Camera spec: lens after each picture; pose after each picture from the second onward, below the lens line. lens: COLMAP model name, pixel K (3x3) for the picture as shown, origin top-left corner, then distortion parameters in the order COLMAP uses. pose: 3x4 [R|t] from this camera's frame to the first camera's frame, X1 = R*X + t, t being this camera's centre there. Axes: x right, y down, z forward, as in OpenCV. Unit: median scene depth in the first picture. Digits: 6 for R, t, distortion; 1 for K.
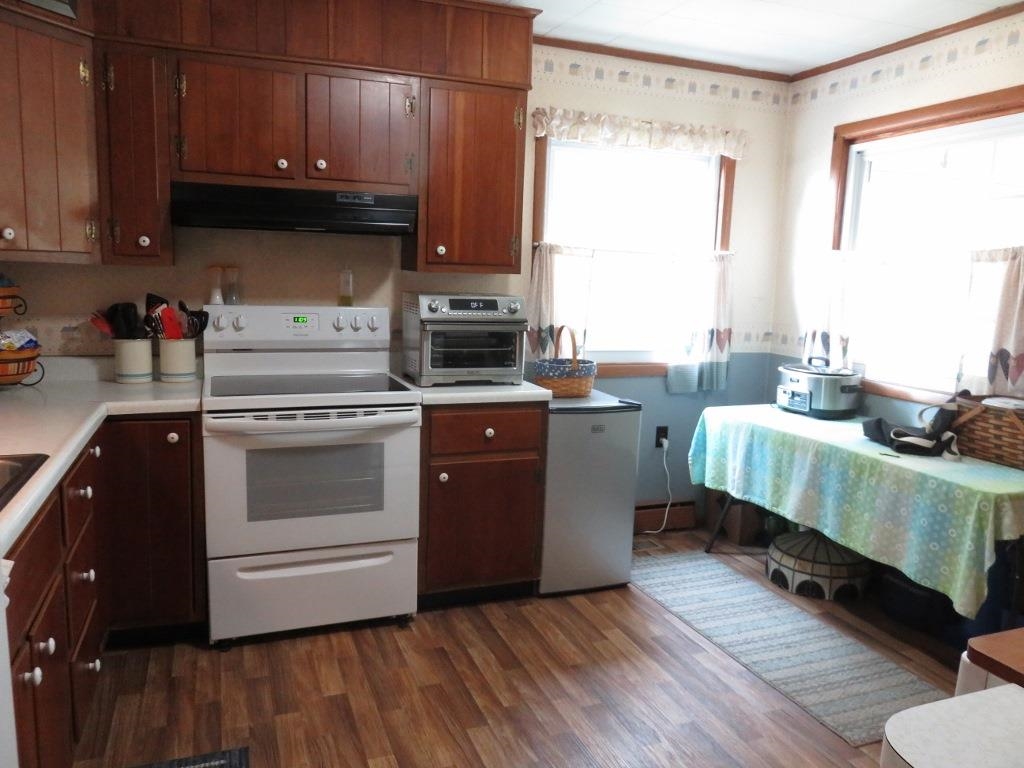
lens RADIAL K [[770.4, 0, 512.0], [0, 770.4, 384.0], [0, 0, 1]] dist [-0.007078, -0.000912]
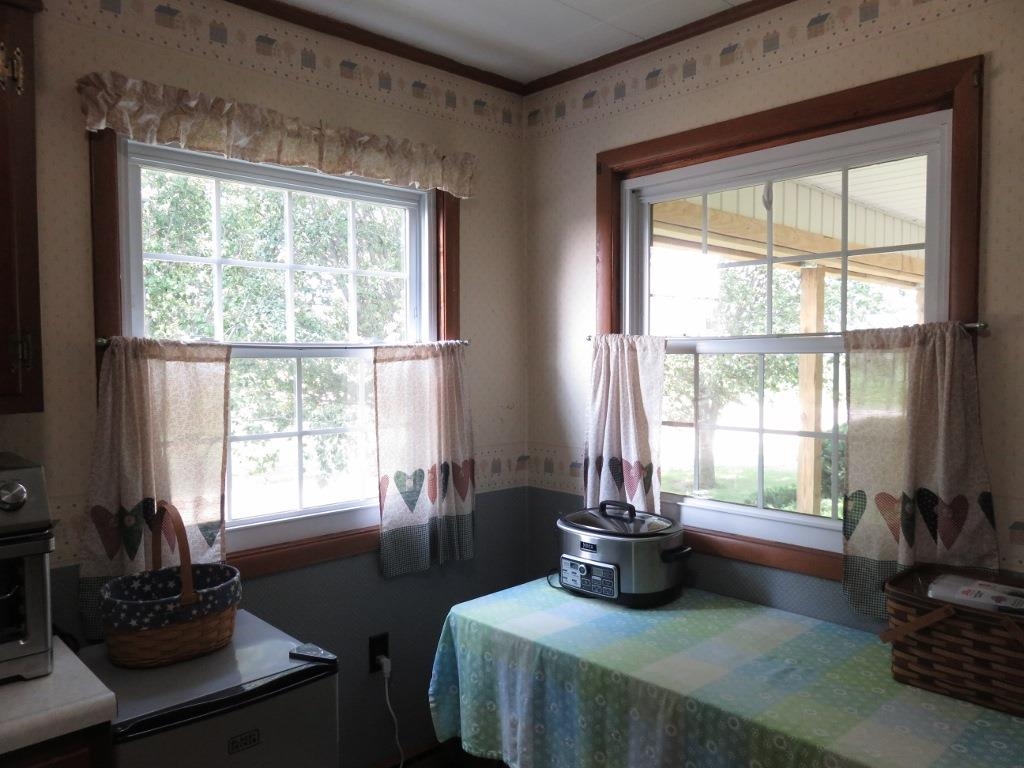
lens RADIAL K [[770.4, 0, 512.0], [0, 770.4, 384.0], [0, 0, 1]] dist [-0.007078, -0.000912]
pose [[0.925122, -0.054994, 0.375665, 0.089701], [0.091869, 0.992475, -0.080950, -0.090837], [-0.368387, 0.109400, 0.923213, 0.451360]]
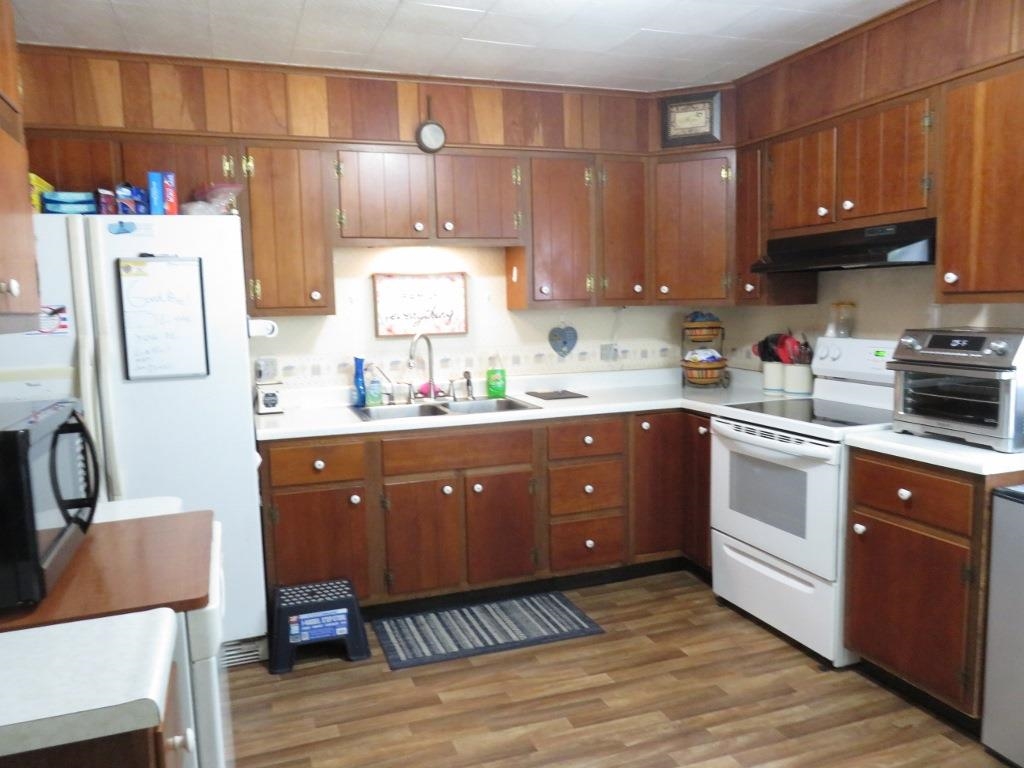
lens RADIAL K [[770.4, 0, 512.0], [0, 770.4, 384.0], [0, 0, 1]] dist [-0.007078, -0.000912]
pose [[-0.023201, 0.077571, -0.996717, 0.675485], [-0.124235, 0.989034, 0.079865, -0.058299], [0.991982, 0.125680, -0.013310, 0.482776]]
